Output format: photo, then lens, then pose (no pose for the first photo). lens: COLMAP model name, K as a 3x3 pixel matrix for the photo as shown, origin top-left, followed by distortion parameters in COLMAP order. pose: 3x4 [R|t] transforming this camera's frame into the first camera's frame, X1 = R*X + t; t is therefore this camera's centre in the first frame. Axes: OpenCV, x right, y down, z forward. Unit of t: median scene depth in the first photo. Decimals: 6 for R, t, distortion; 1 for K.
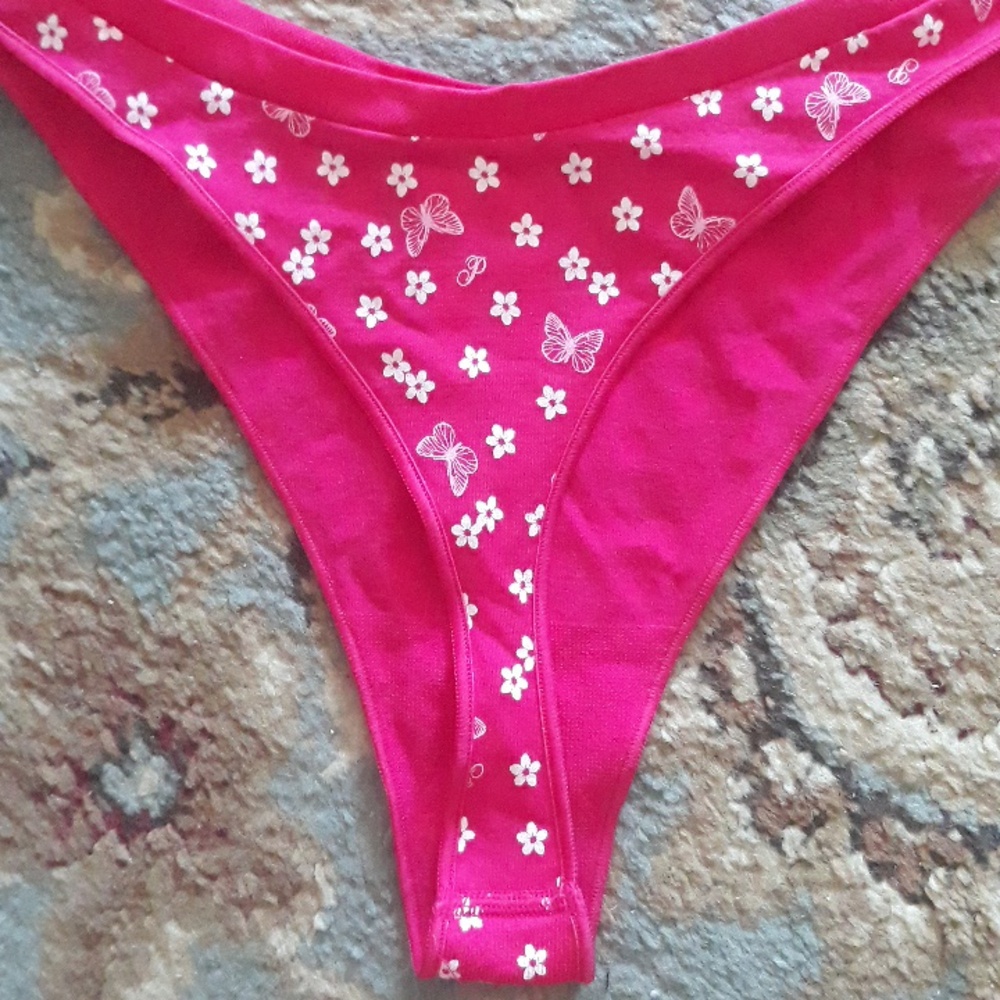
lens RADIAL K [[1624.1, 0, 508.5], [0, 1624.1, 500.2], [0, 0, 1]] dist [0.240362, -1.203001]
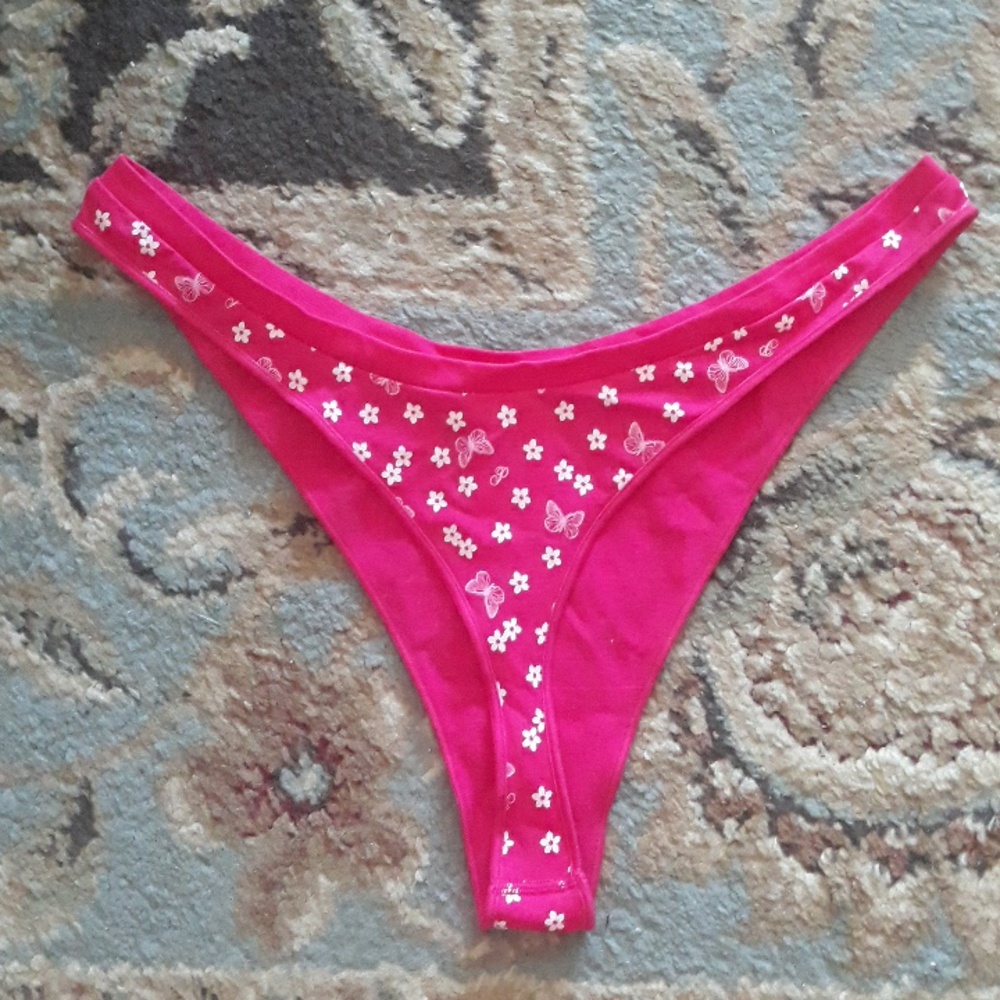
lens RADIAL K [[1624.1, 0, 508.5], [0, 1624.1, 500.2], [0, 0, 1]] dist [0.240362, -1.203001]
pose [[0.999290, 0.011239, -0.035971, 0.019094], [-0.014744, 0.995009, -0.098691, 0.058624], [0.034682, 0.099152, 0.994468, -0.550377]]
